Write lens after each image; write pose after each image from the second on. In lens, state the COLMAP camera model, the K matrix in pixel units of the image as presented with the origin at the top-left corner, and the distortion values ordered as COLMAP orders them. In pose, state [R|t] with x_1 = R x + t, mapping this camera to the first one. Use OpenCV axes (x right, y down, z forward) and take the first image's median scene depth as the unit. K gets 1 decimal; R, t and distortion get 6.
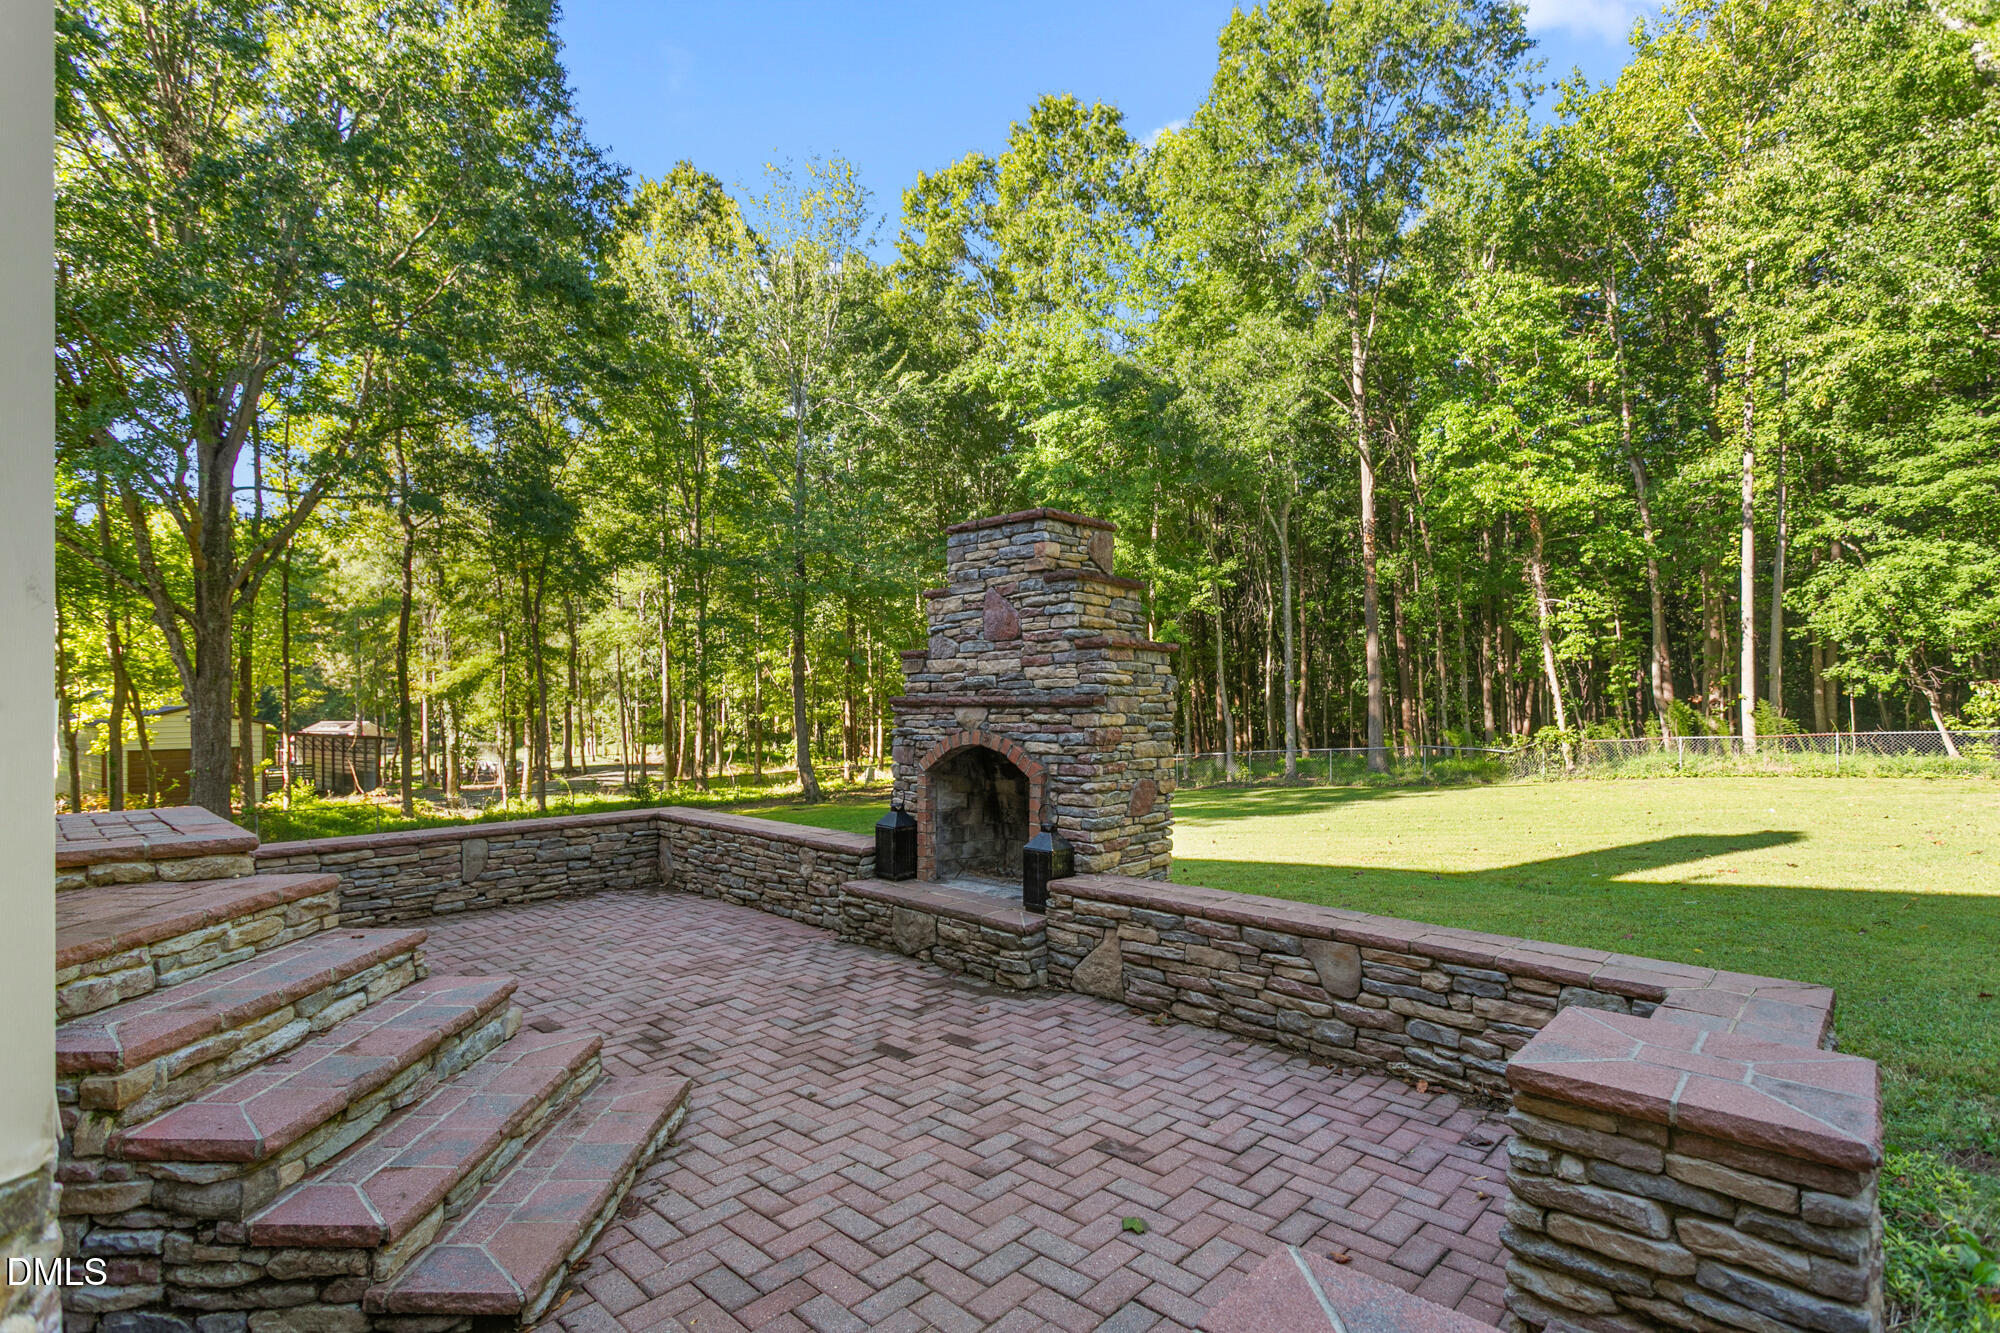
lens RADIAL K [[970.9, 0, 1028.9], [0, 970.9, 677.1], [0, 0, 1]] dist [-0.002601, 0.007182]
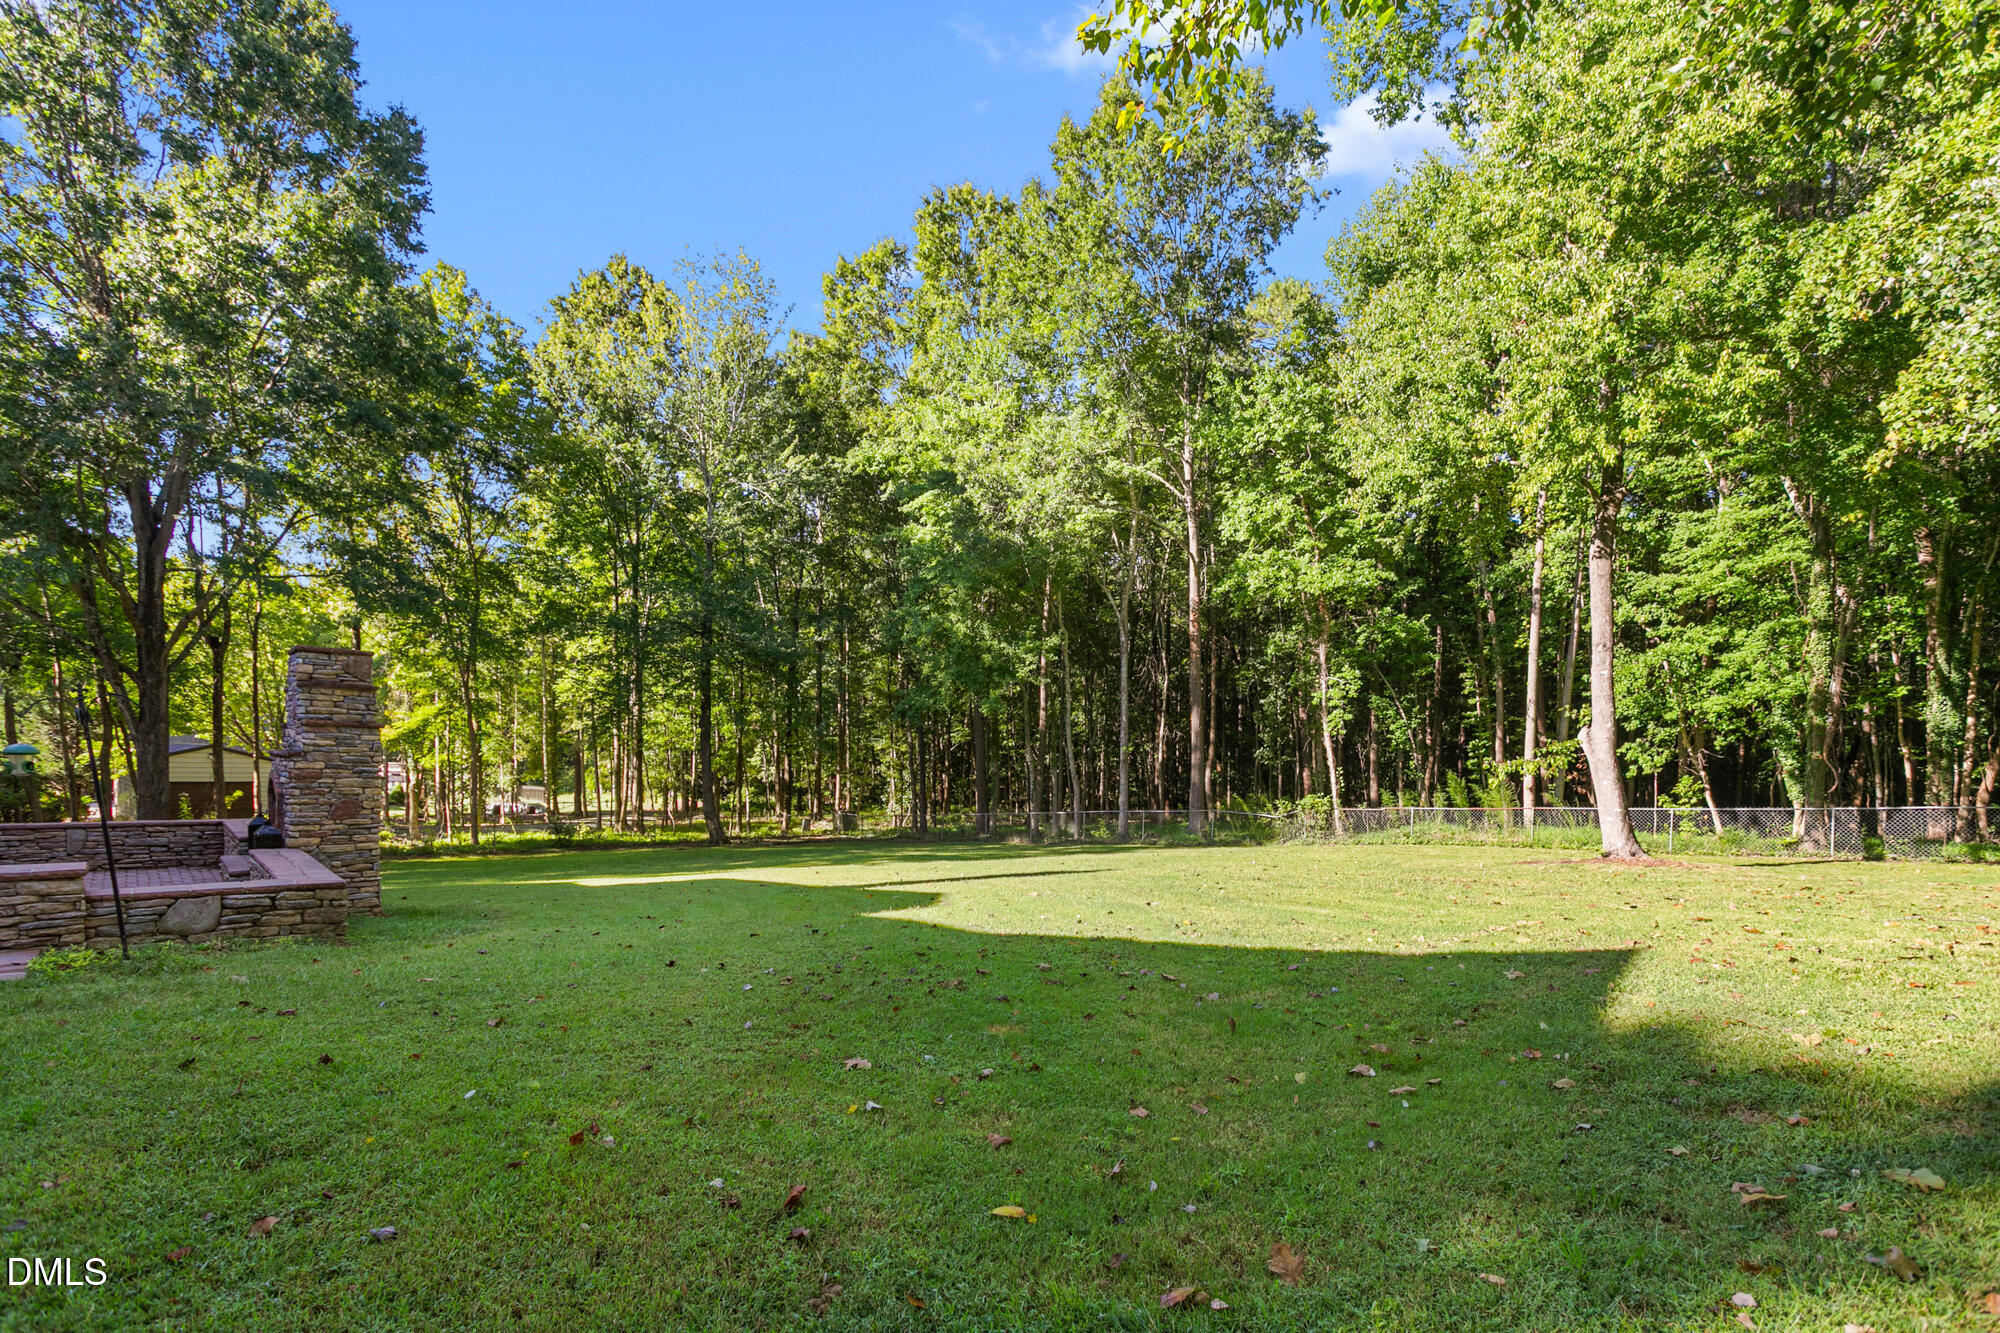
lens RADIAL K [[990.6, 0, 999.8], [0, 990.6, 782.4], [0, 0, 1]] dist [0.005394, 0.000549]
pose [[0.995174, 0.028616, -0.093861, 1.399781], [-0.024221, 0.998571, 0.047639, -0.039439], [0.095090, -0.045136, 0.994445, -0.659496]]
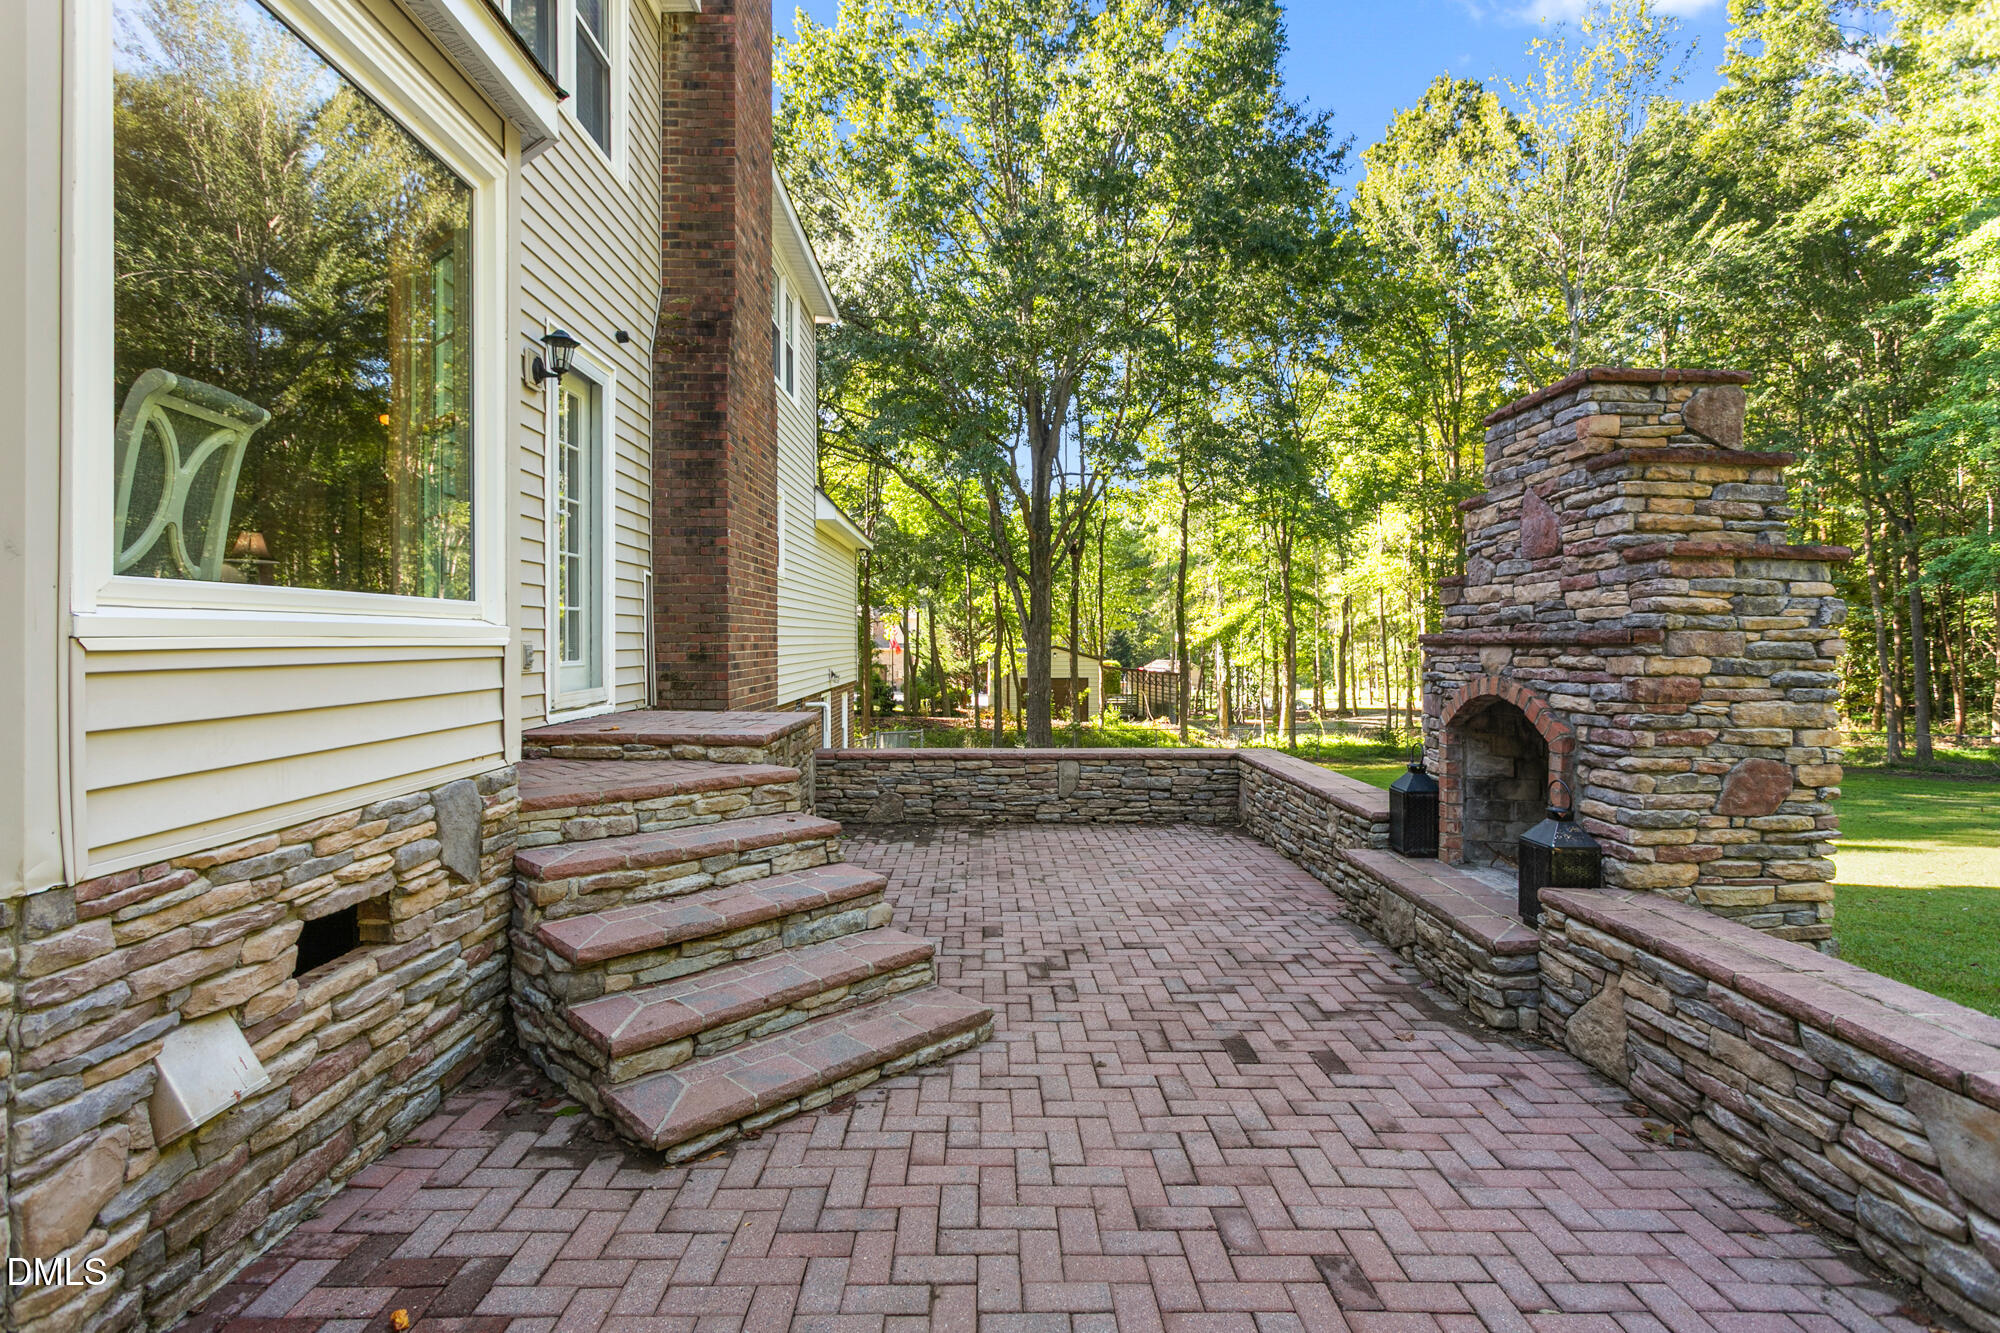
lens RADIAL K [[975.3, 0, 997.3], [0, 975.3, 621.4], [0, 0, 1]] dist [0.003410, 0.000460]
pose [[0.691662, -0.010464, -0.722146, 0.222819], [0.010297, 0.999936, -0.004627, 0.010425], [0.722148, -0.004236, 0.691726, 0.176401]]
